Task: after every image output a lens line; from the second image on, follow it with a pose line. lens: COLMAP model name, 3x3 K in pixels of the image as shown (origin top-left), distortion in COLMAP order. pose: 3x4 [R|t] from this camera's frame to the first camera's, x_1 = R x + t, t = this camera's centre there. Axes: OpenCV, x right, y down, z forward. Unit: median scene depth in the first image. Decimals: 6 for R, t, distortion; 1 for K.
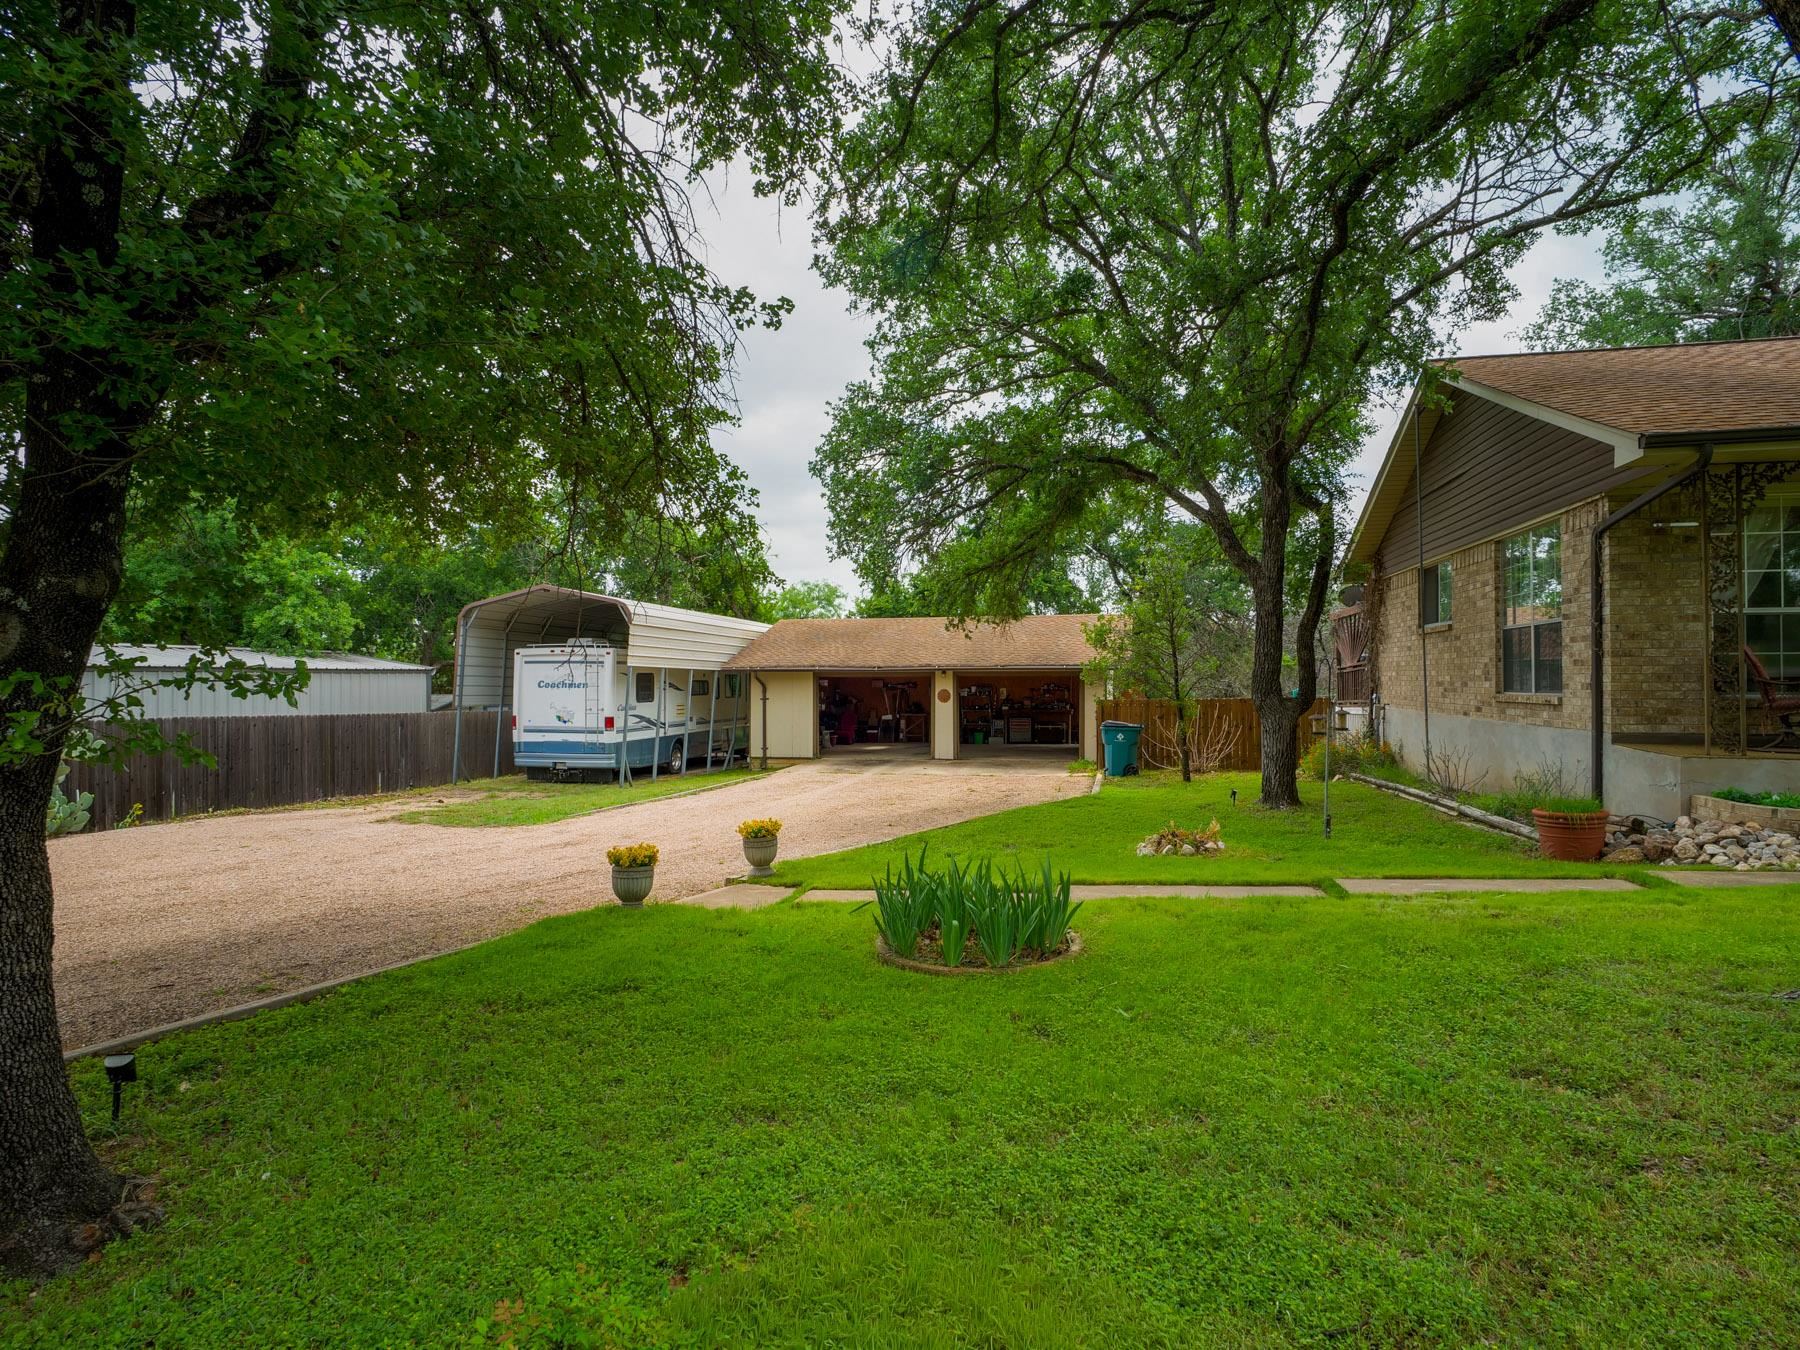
lens RADIAL K [[986.3, 0, 897.9], [0, 986.3, 670.0], [0, 0, 1]] dist [-0.015369, 0.004052]
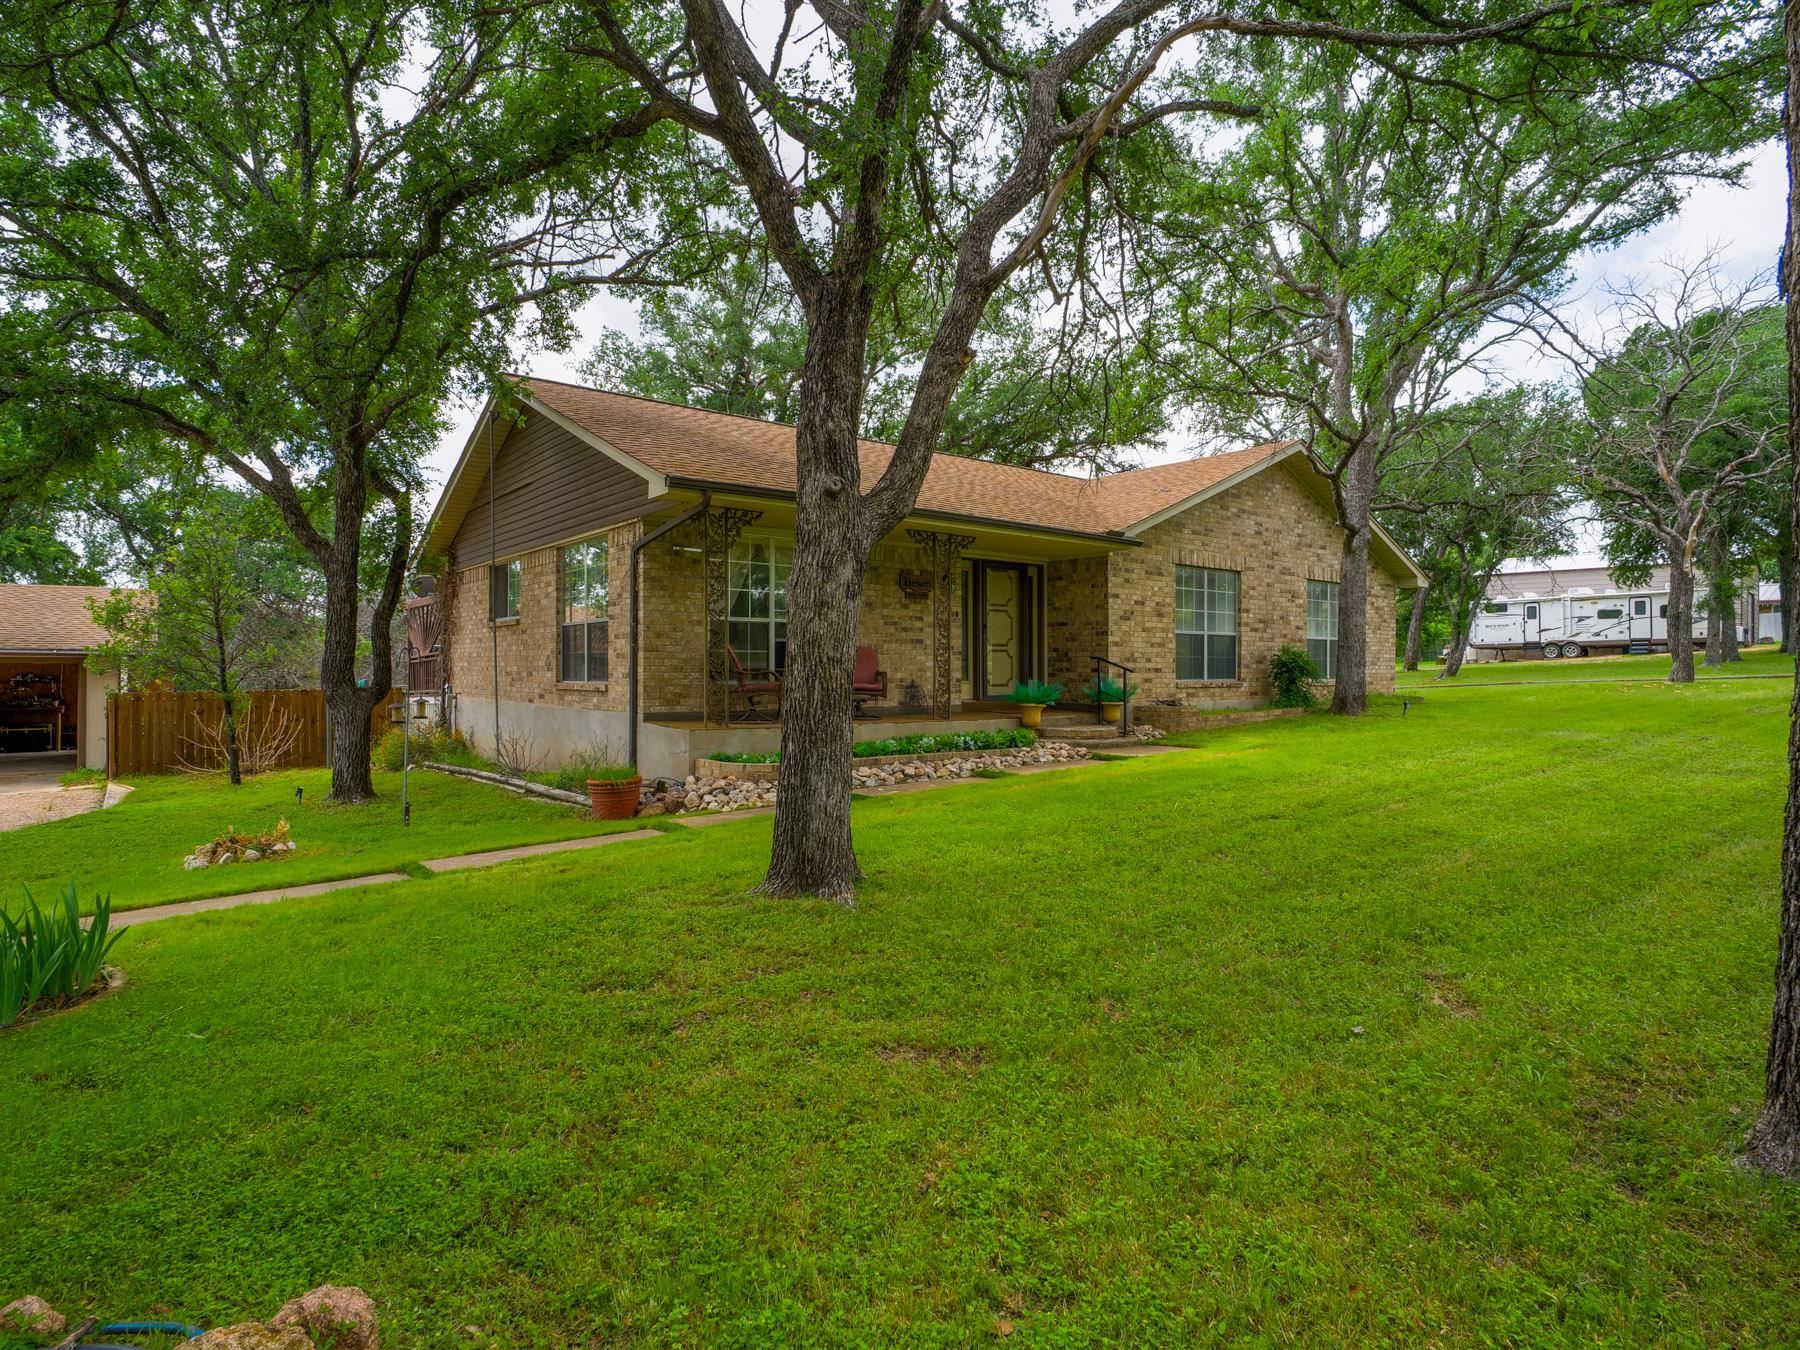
lens RADIAL K [[986.3, 0, 899.3], [0, 986.3, 676.1], [0, 0, 1]] dist [-0.015369, 0.004052]
pose [[0.629568, 0.000189, 0.776945, -0.027707], [-0.011972, 0.999884, 0.009458, 0.001652], [-0.776853, -0.015256, 0.629497, -0.025821]]
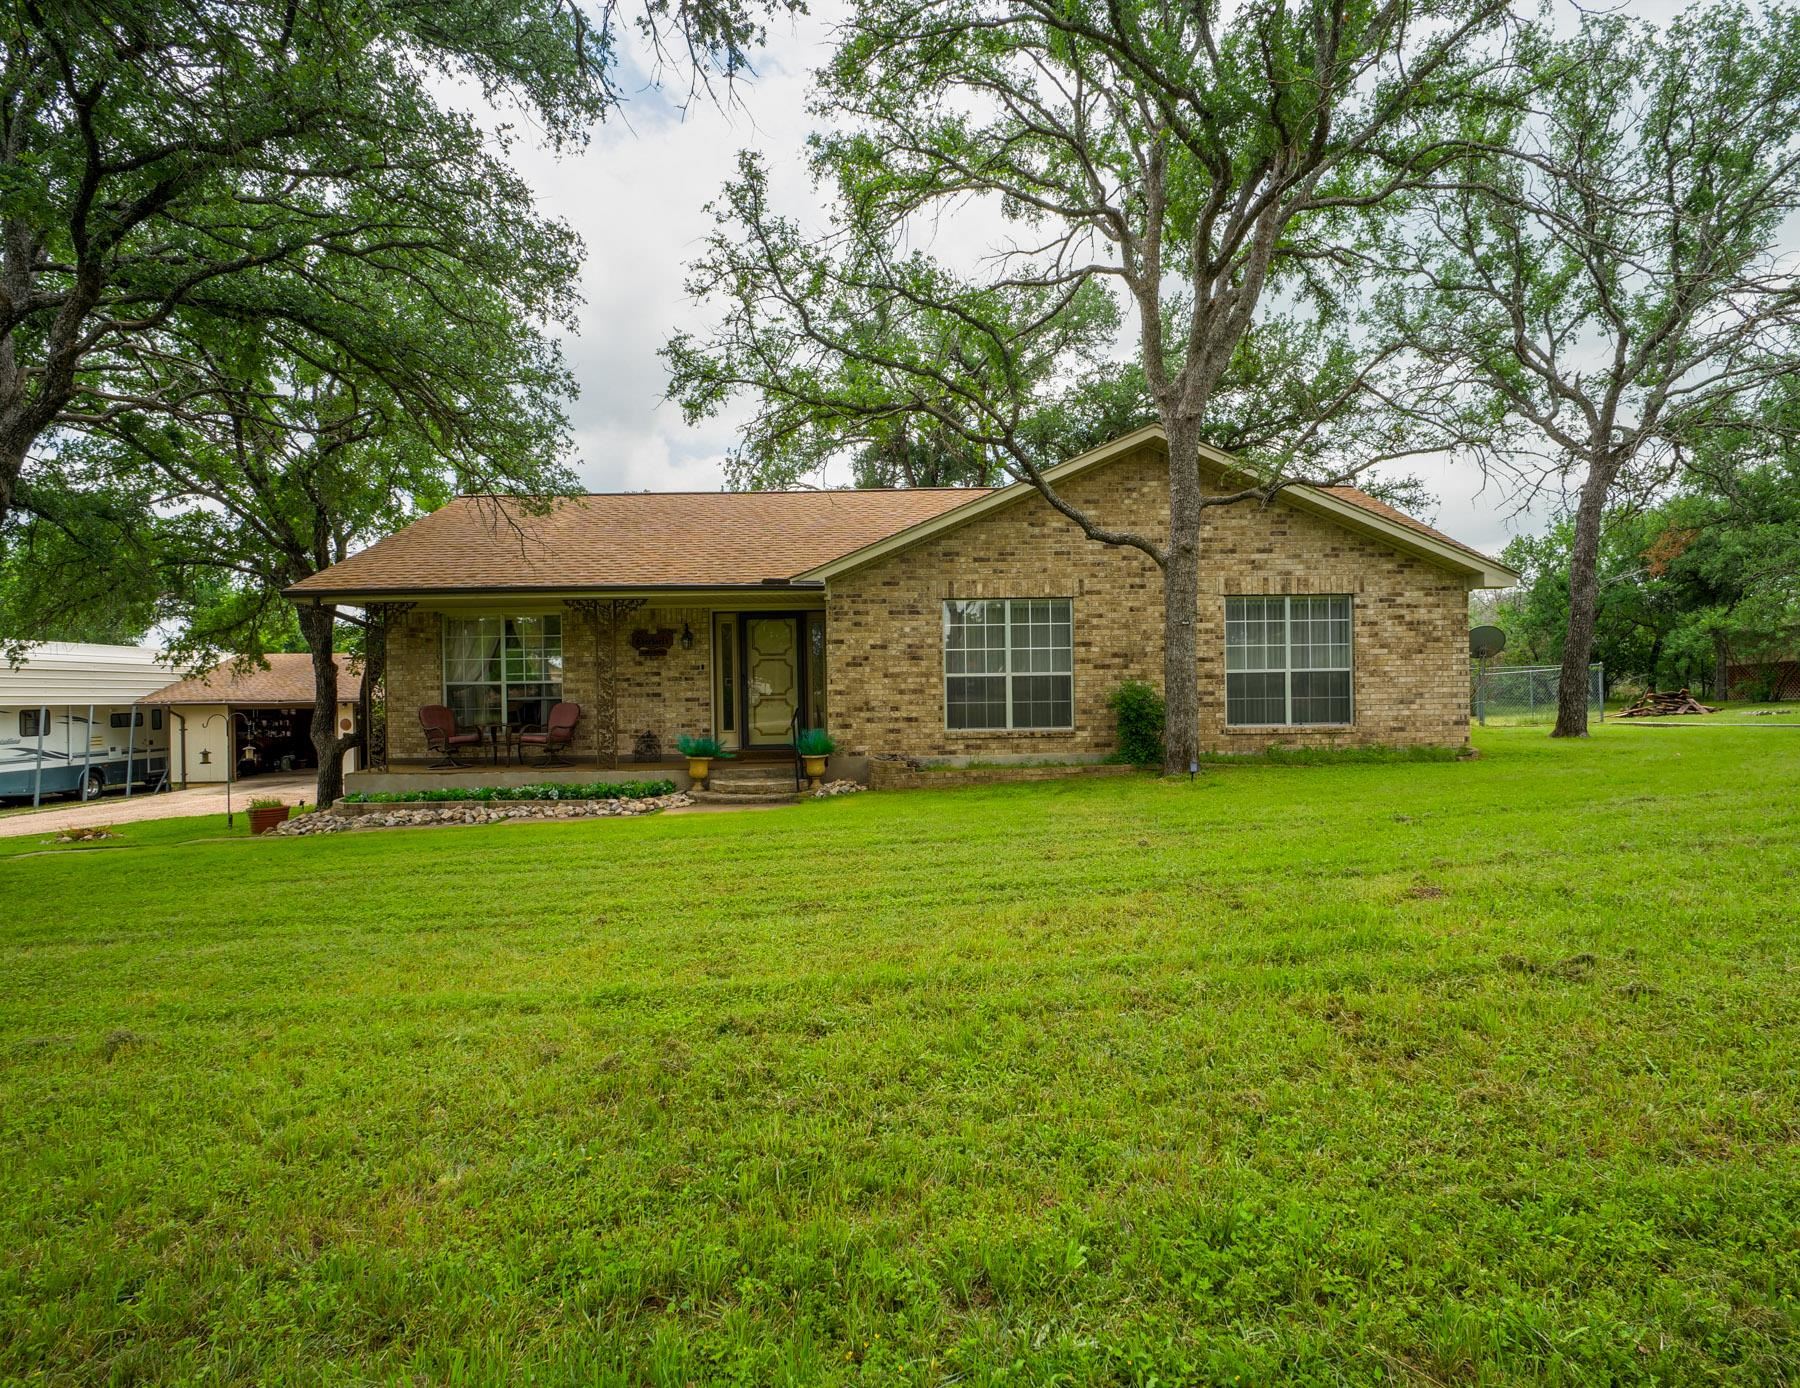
lens RADIAL K [[1007.6, 0, 910.9], [0, 1007.6, 696.7], [0, 0, 1]] dist [-0.017449, -0.000203]
pose [[0.974683, -0.013308, 0.223197, 1.098515], [0.009470, 0.999788, 0.018261, -0.055593], [-0.223392, -0.015685, 0.974602, -0.752949]]
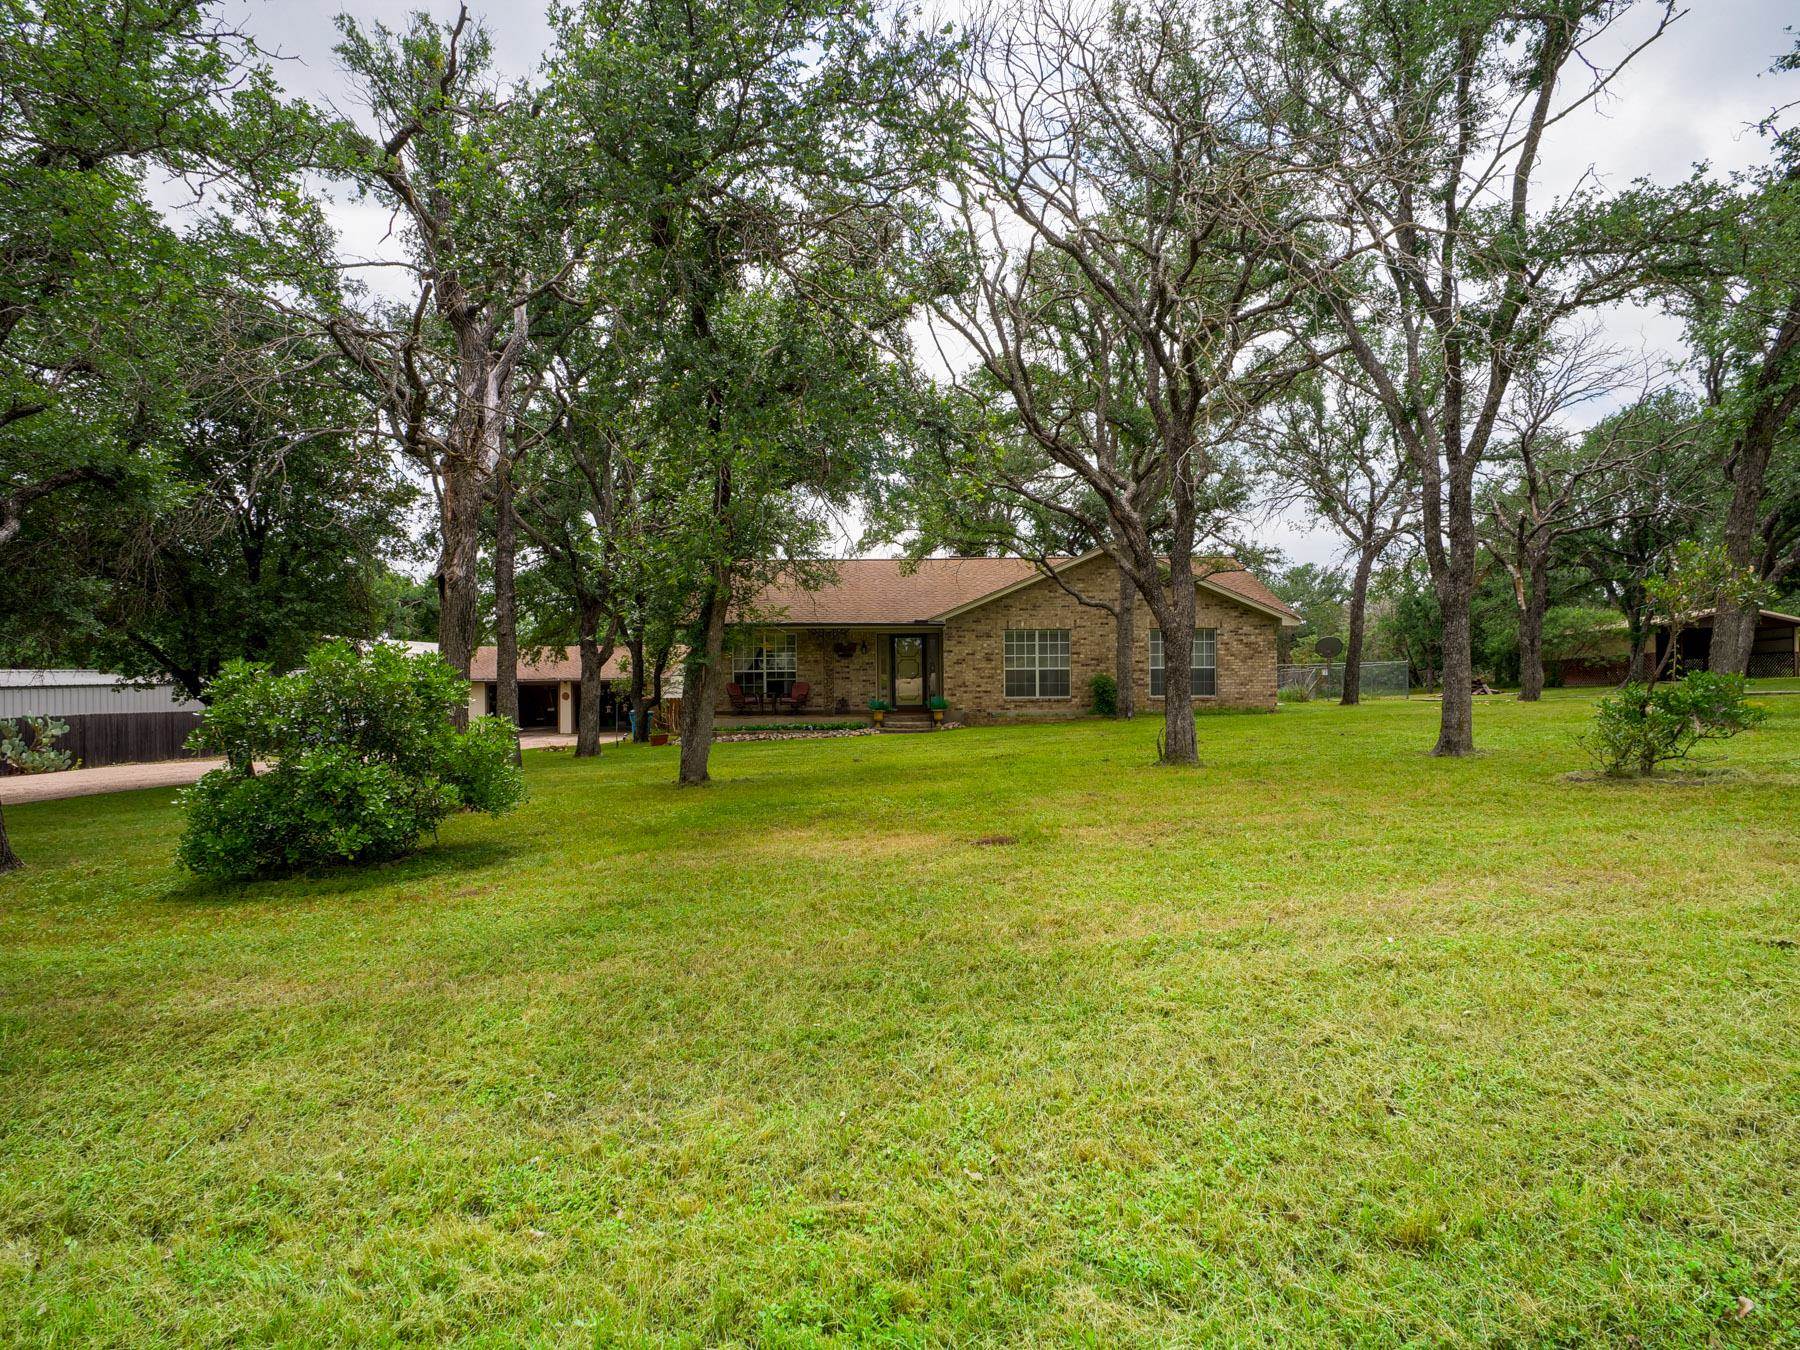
lens RADIAL K [[986.3, 0, 889.2], [0, 986.3, 665.1], [0, 0, 1]] dist [-0.015369, 0.004052]
pose [[0.977235, -0.004153, 0.212117, 0.584580], [0.003331, 0.999986, 0.004229, -0.082333], [-0.212132, -0.003426, 0.977235, -1.943606]]
